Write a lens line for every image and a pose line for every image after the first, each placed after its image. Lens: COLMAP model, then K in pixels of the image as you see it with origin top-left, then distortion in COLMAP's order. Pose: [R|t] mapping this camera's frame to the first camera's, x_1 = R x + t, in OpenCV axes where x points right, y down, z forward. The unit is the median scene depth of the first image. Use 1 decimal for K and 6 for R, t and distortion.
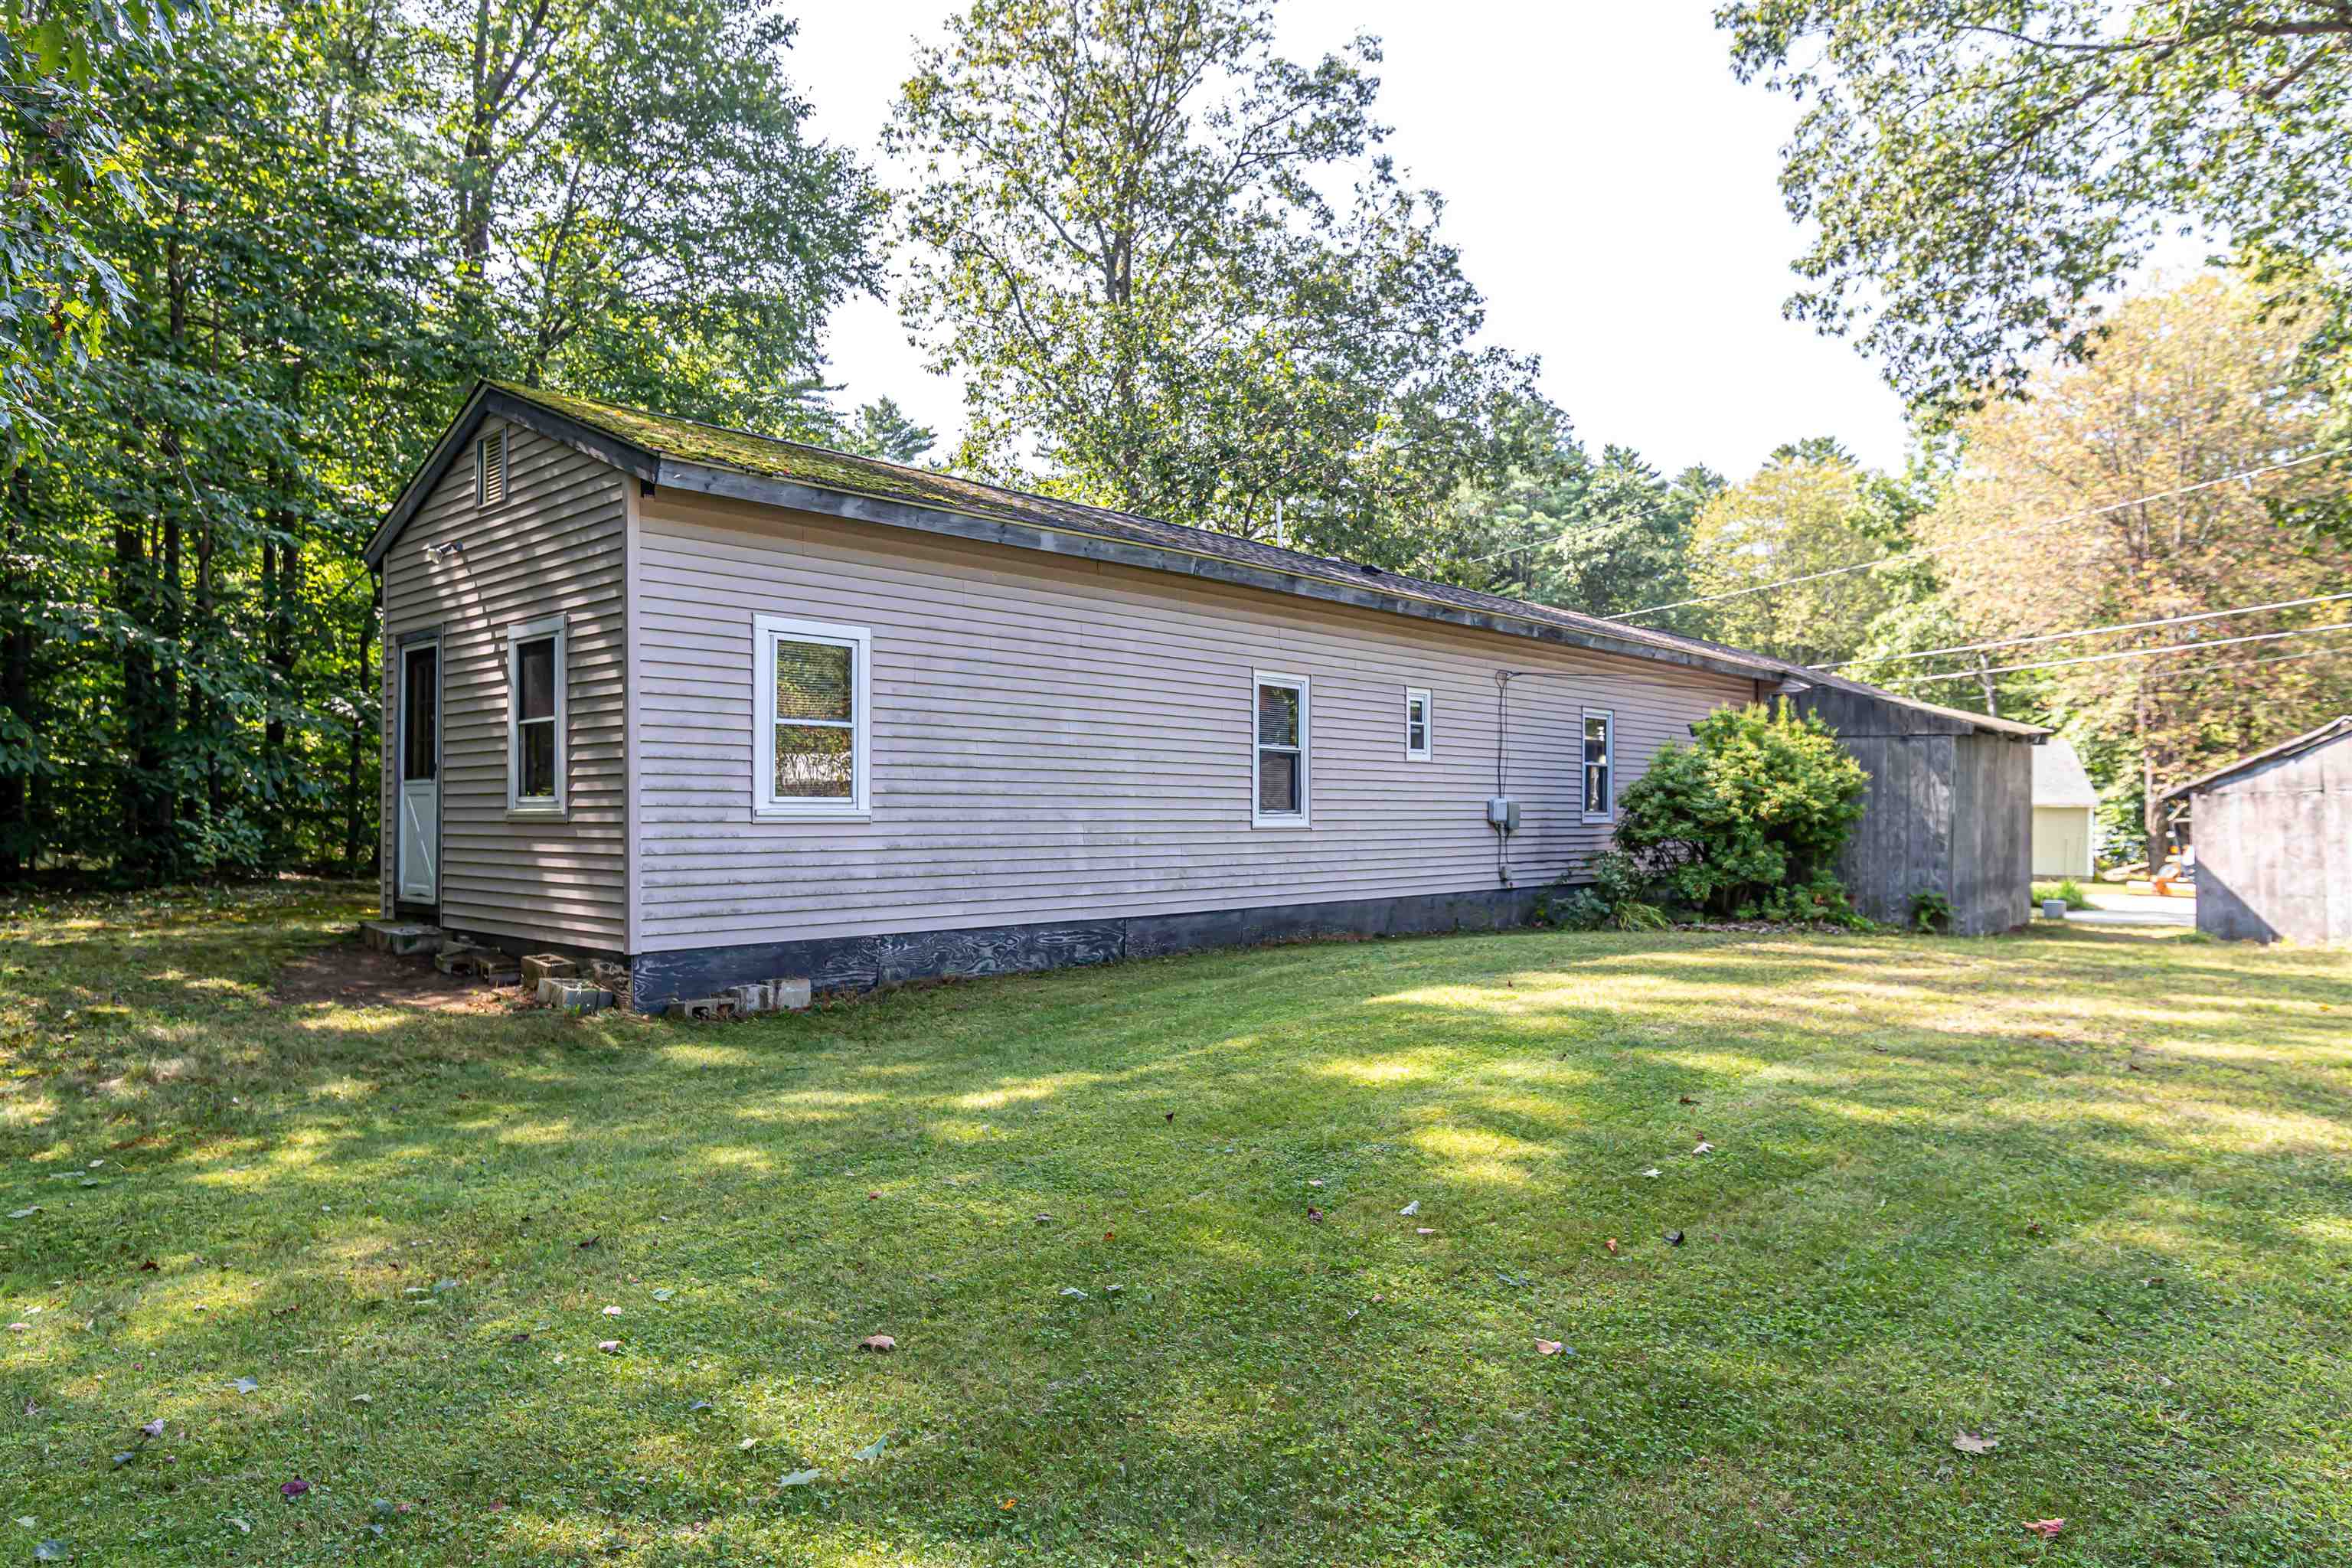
lens RADIAL K [[1423.0, 0, 1179.7], [0, 1423.0, 792.9], [0, 0, 1]] dist [-0.001036, -0.000059]
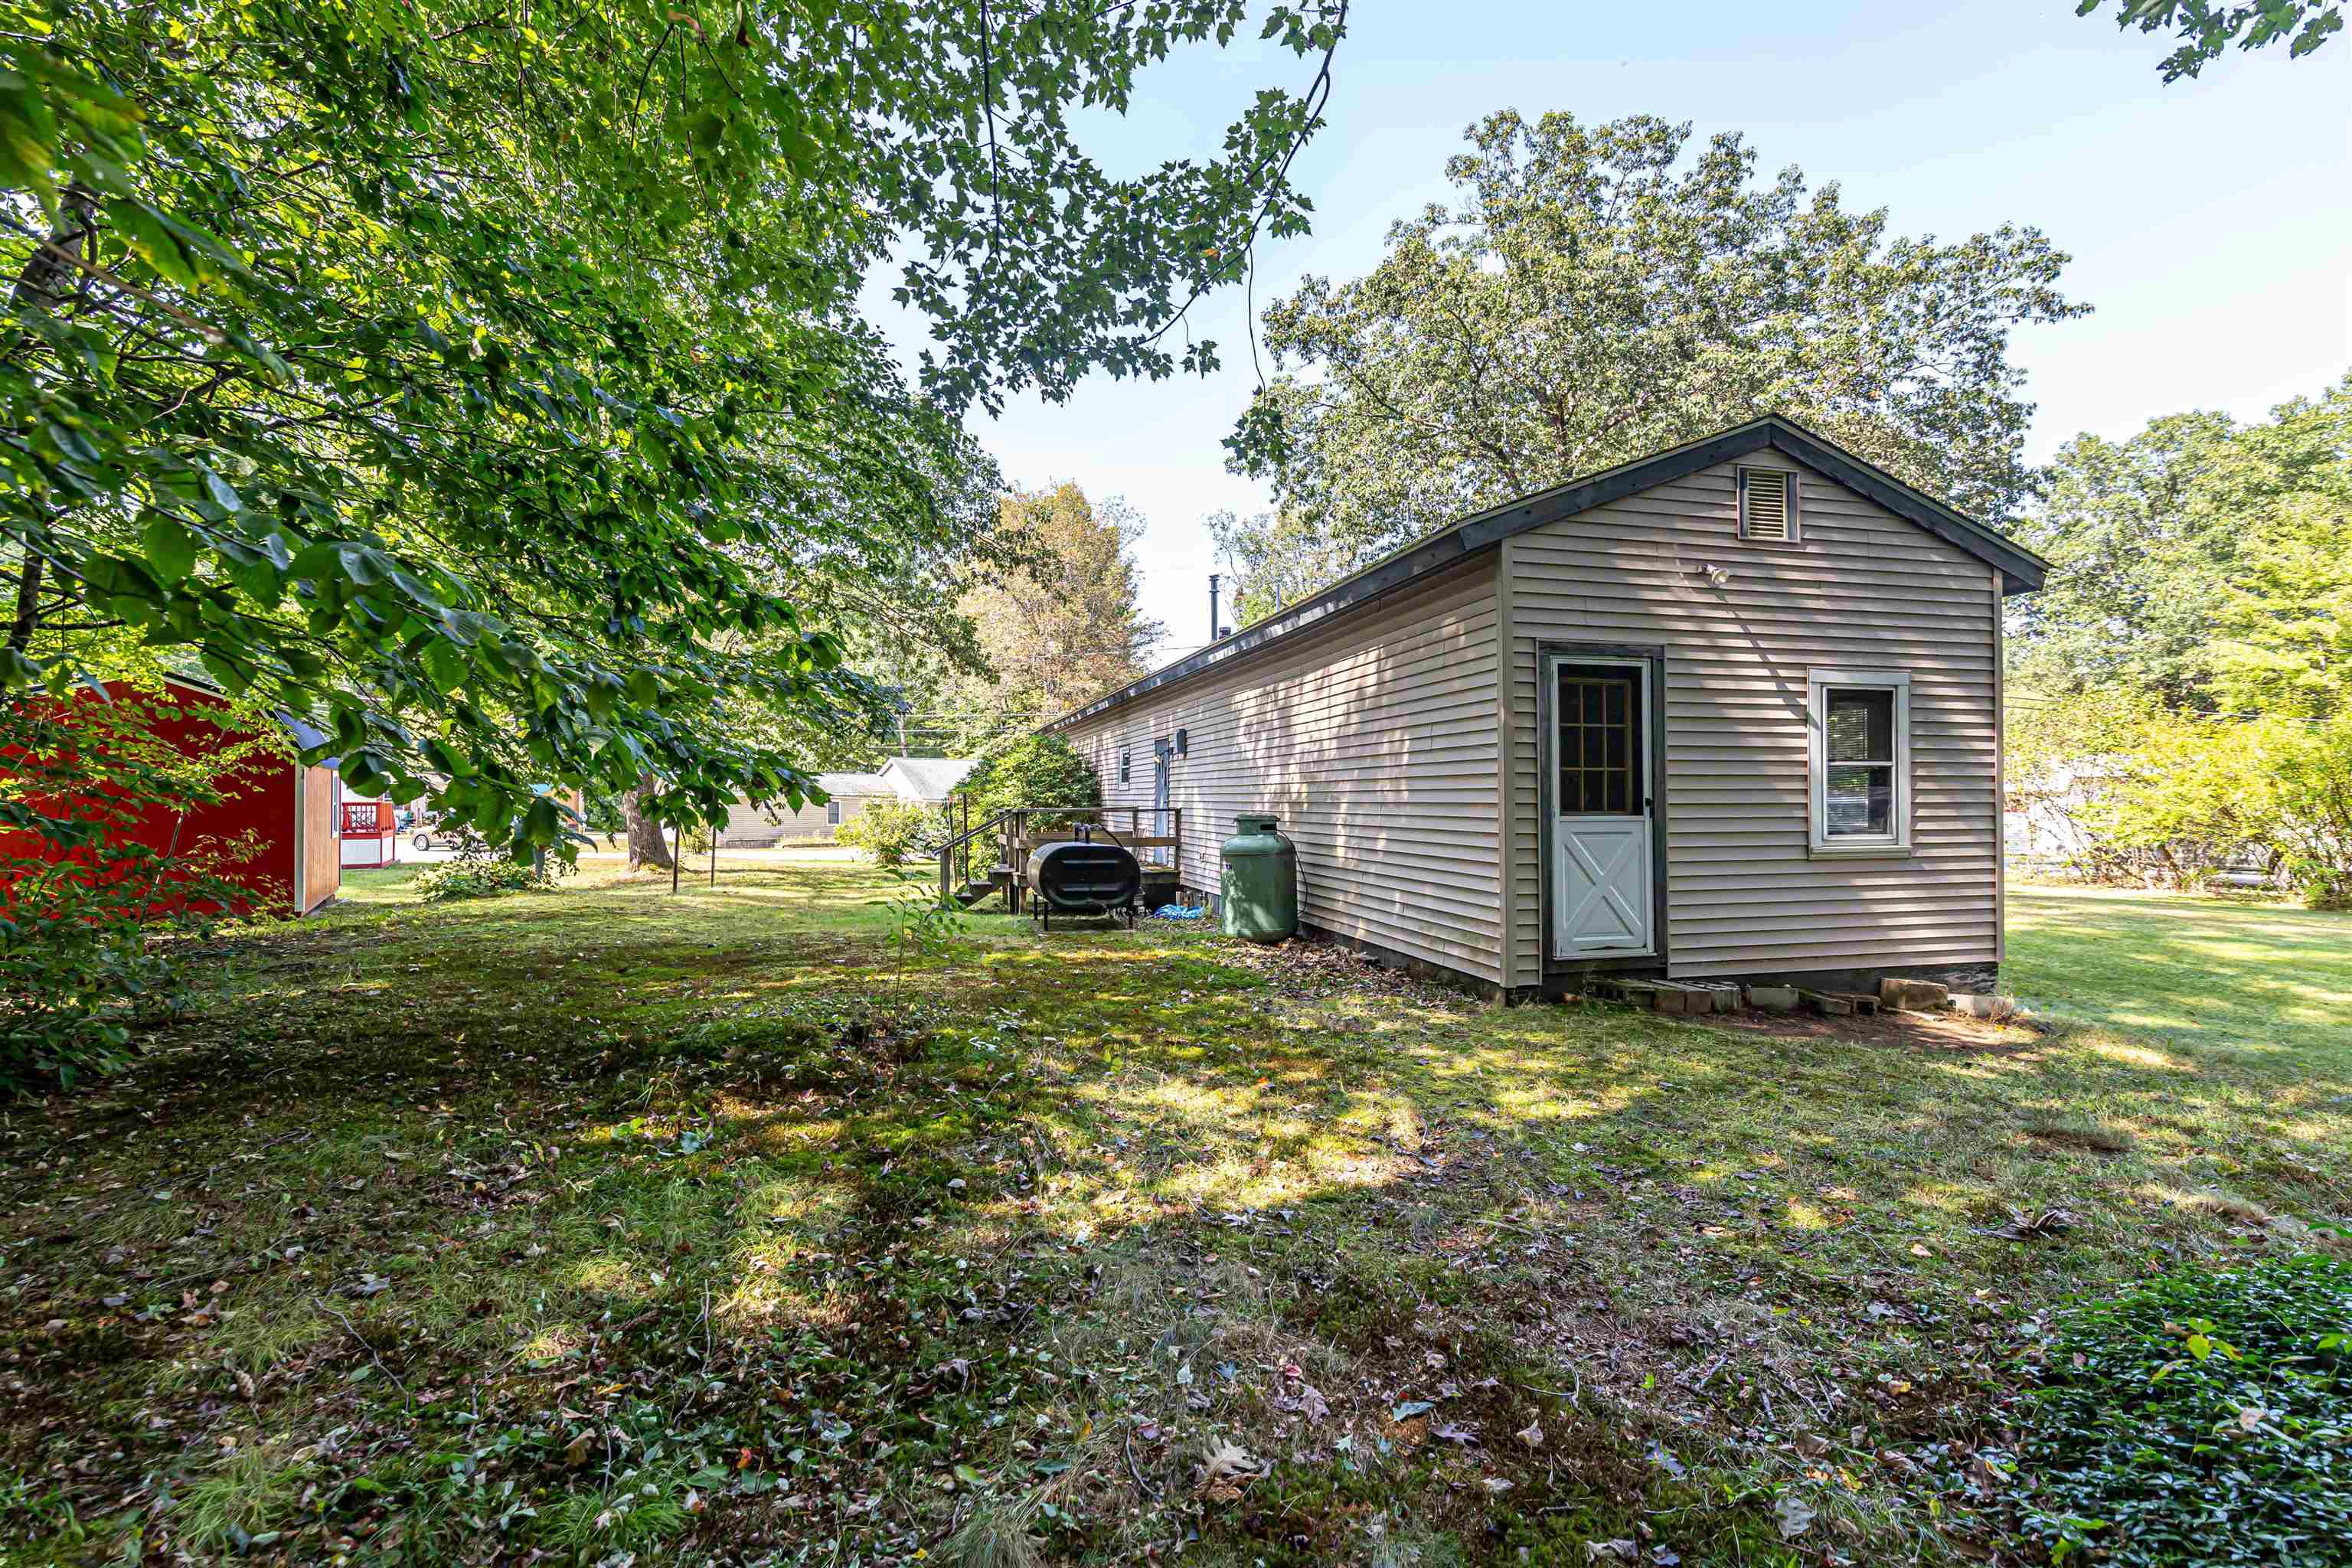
lens RADIAL K [[1029.9, 0, 1181.6], [0, 1029.9, 793.9], [0, 0, 1]] dist [0.002922, -0.000574]
pose [[0.538783, 0.007681, 0.842410, -1.343204], [-0.006752, 0.999966, -0.004799, -0.020431], [-0.842418, -0.003102, 0.538816, 0.983354]]
